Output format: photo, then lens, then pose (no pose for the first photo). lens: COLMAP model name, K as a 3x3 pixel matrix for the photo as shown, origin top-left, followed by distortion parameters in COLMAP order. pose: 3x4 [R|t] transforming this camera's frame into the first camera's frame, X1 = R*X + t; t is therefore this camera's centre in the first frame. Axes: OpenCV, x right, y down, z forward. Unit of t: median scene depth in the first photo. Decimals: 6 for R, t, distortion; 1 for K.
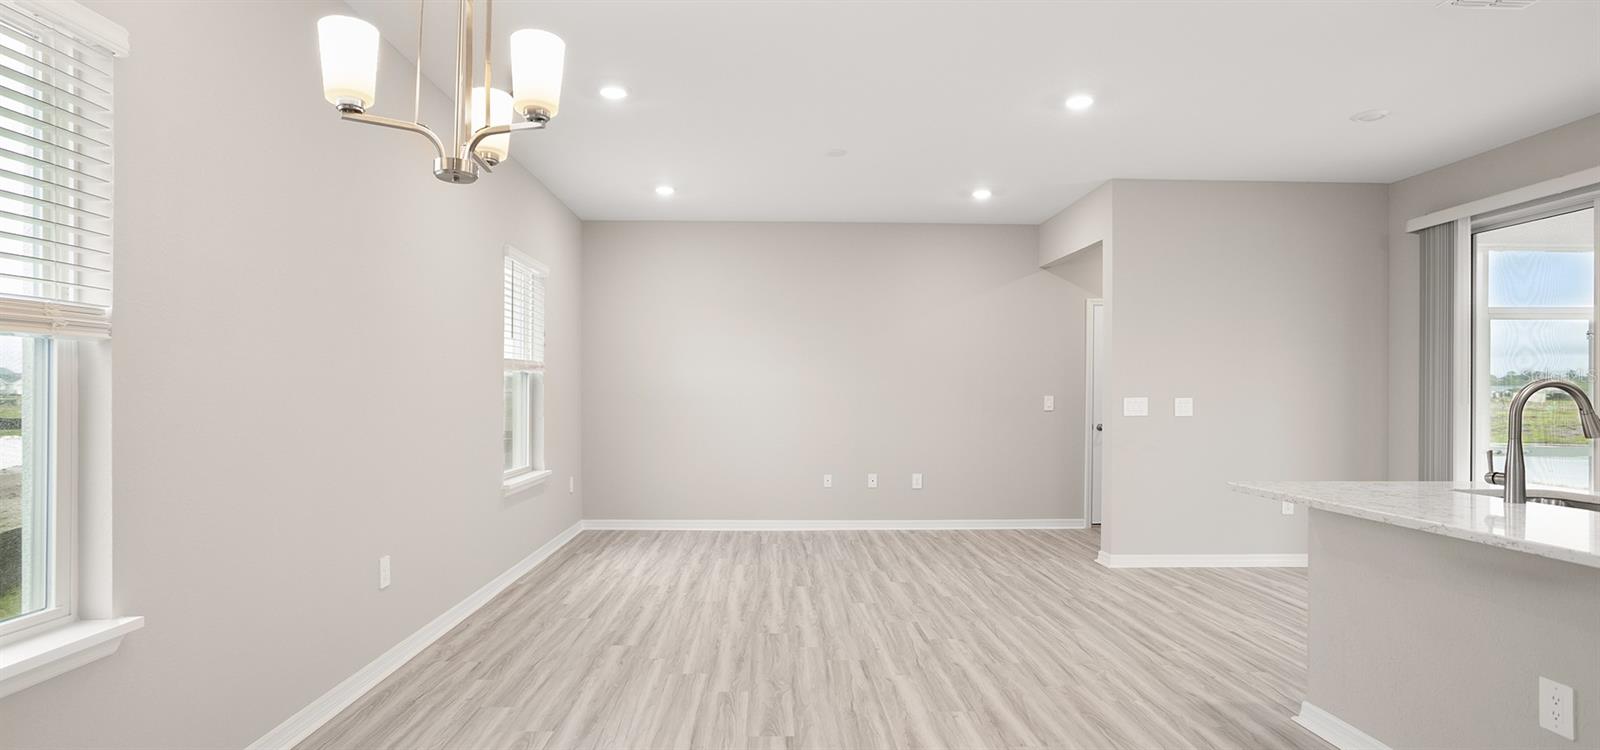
lens RADIAL K [[790.2, 0, 781.2], [0, 790.2, 384.8], [0, 0, 1]] dist [-0.075333, 0.049552]
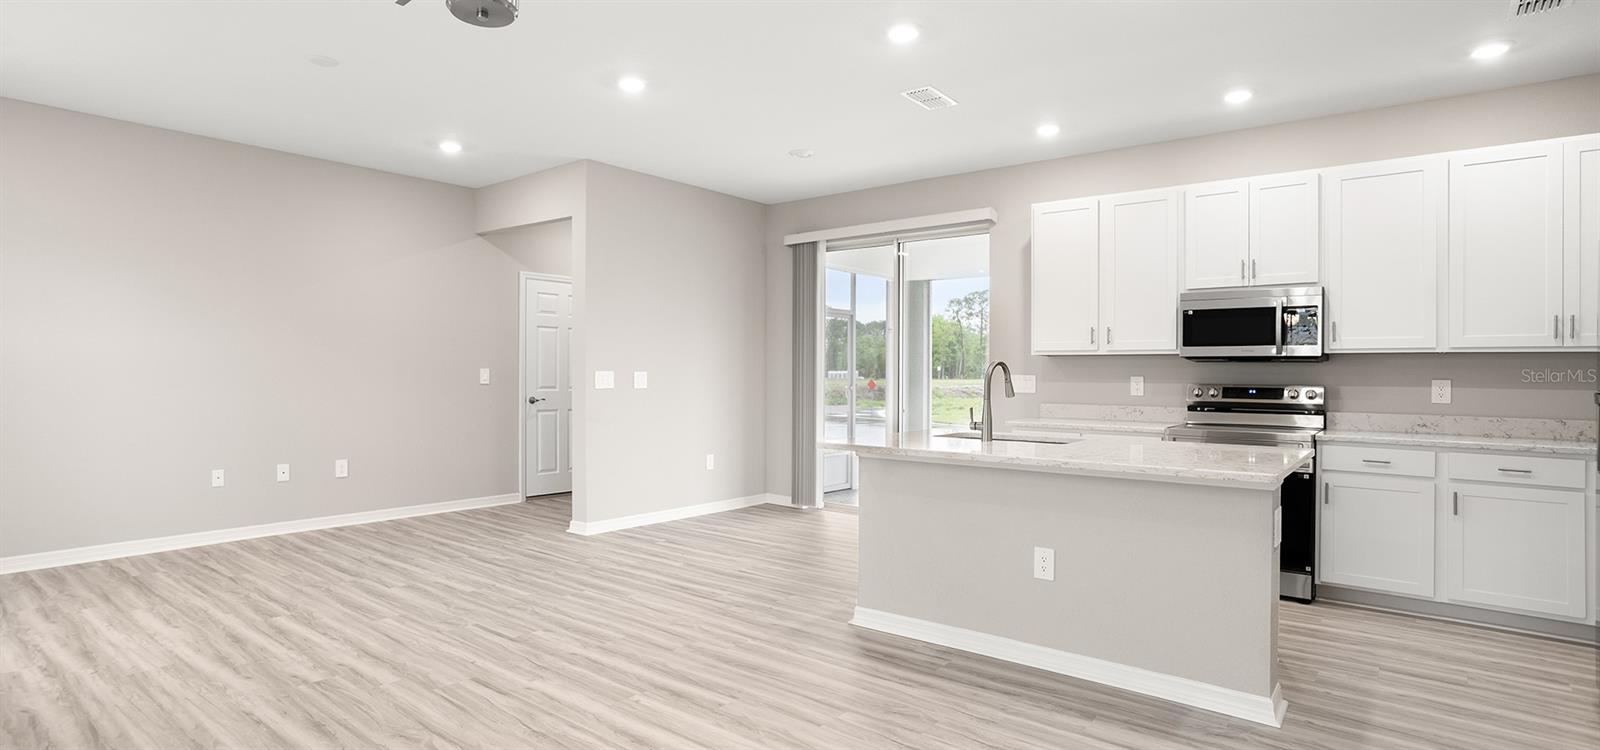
lens RADIAL K [[796.3, 0, 783.6], [0, 796.3, 369.5], [0, 0, 1]] dist [-0.051058, 0.036182]
pose [[0.642542, 0.004482, 0.766238, -0.326762], [-0.016659, 0.999828, 0.008121, 0.002315], [-0.766070, -0.017983, 0.642506, 0.188498]]
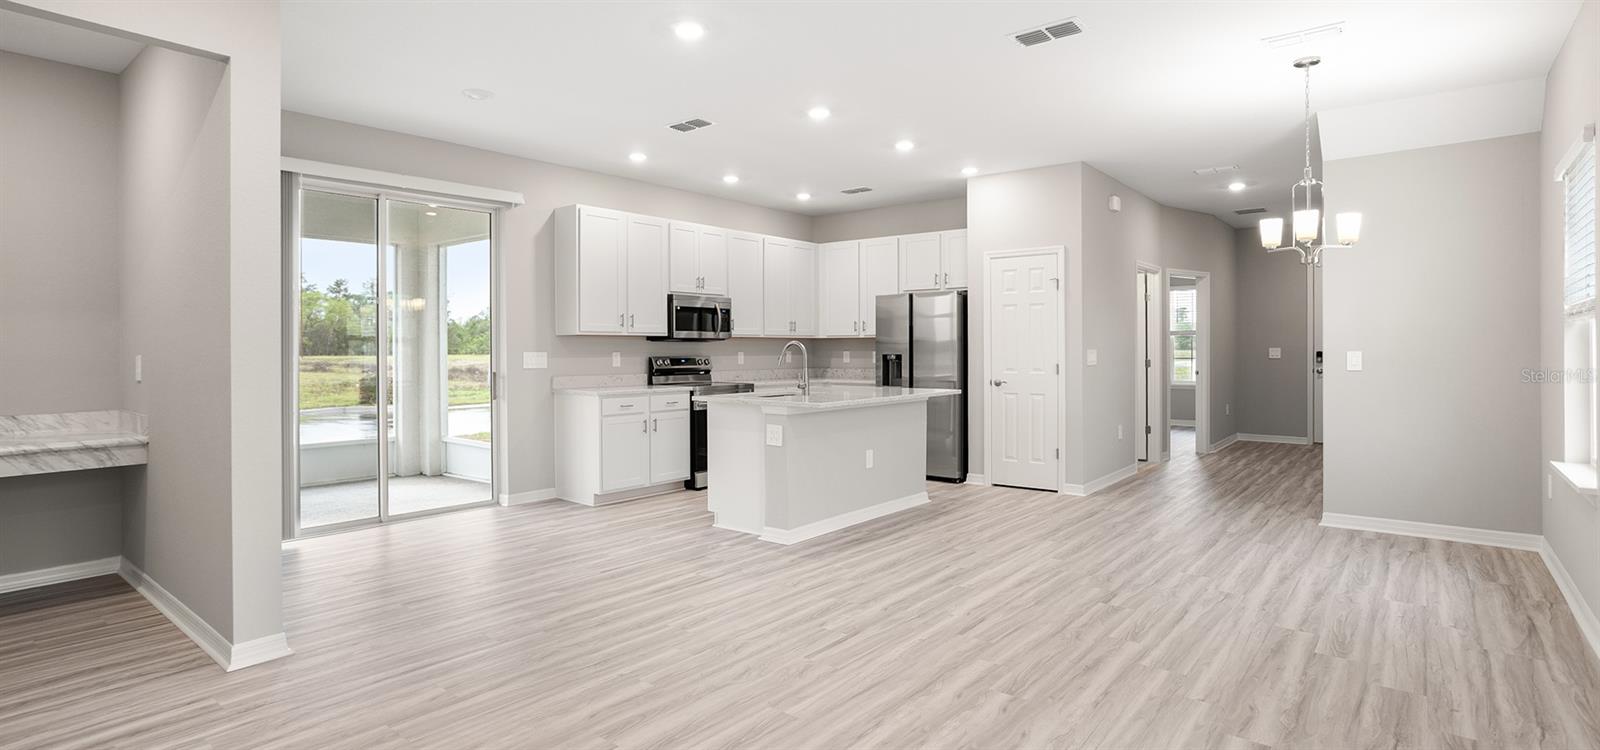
lens RADIAL K [[784.0, 0, 784.8], [0, 784.0, 350.6], [0, 0, 1]] dist [-0.048545, 0.033398]
pose [[-0.760016, -0.002829, 0.649898, -0.330865], [-0.008495, 0.999948, -0.005582, 0.019279], [-0.649849, -0.009763, -0.760001, 1.785733]]
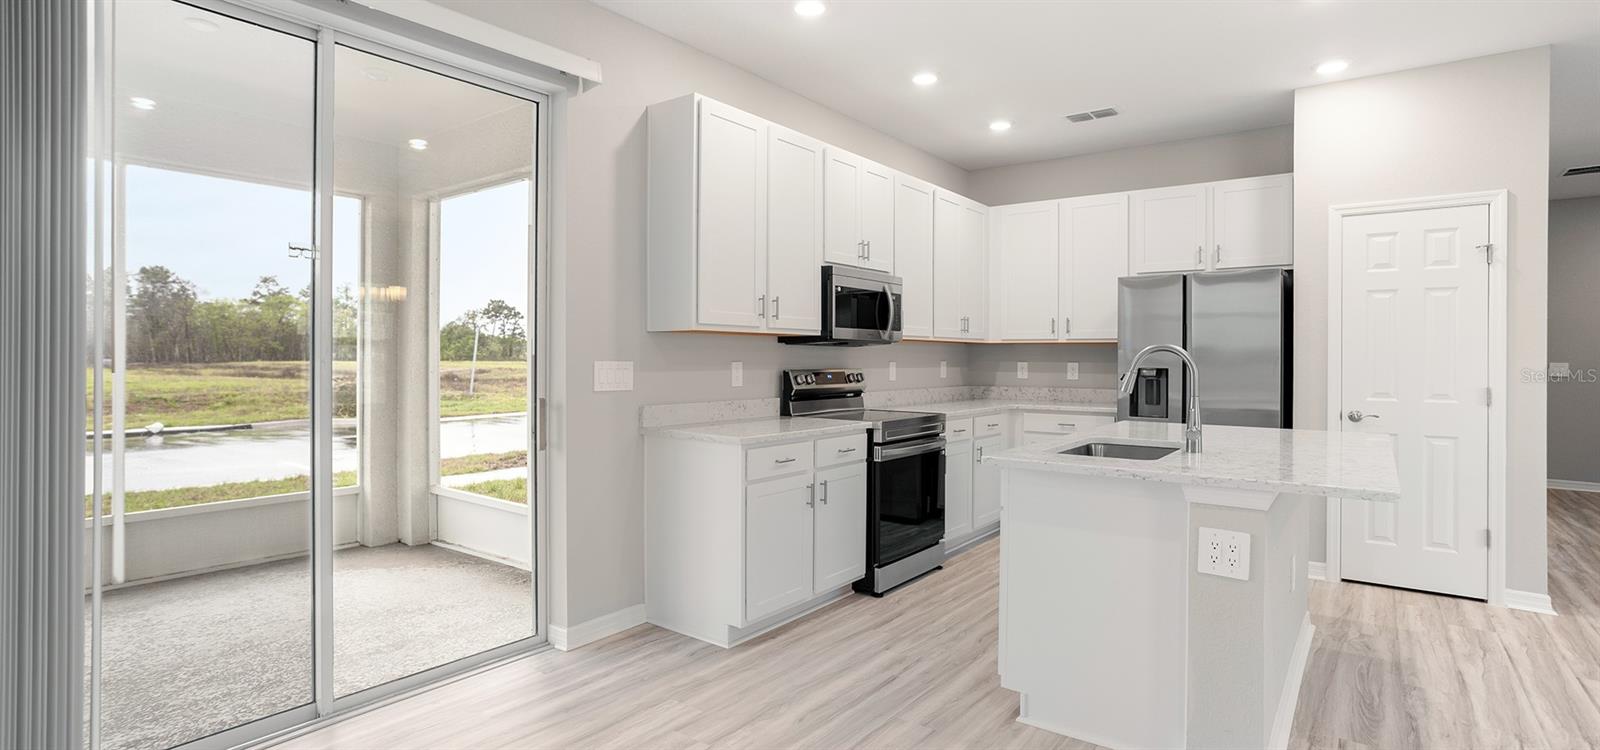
lens RADIAL K [[773.5, 0, 788.8], [0, 773.5, 357.8], [0, 0, 1]] dist [-0.049145, 0.031475]
pose [[-0.782825, -0.007769, 0.622193, 0.454006], [-0.016304, 0.999835, -0.008028, 0.017675], [-0.622028, -0.016429, -0.782822, 1.437594]]
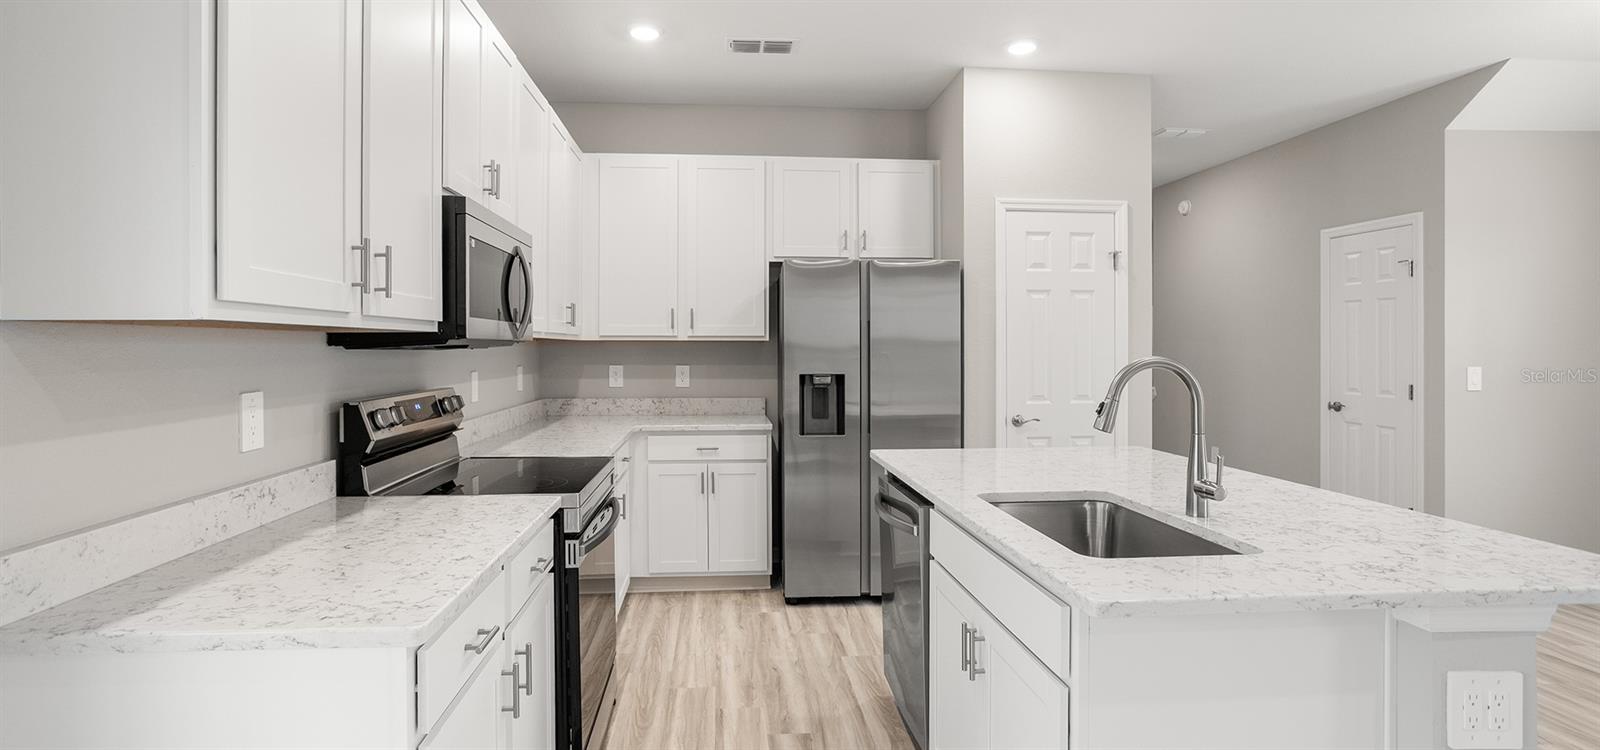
lens RADIAL K [[784.0, 0, 784.8], [0, 784.0, 350.6], [0, 0, 1]] dist [-0.048545, 0.033398]
pose [[-0.997658, -0.003109, -0.068323, 0.902312], [-0.002395, 0.999942, -0.010524, -0.005620], [0.068352, -0.010336, -0.997608, 1.117339]]
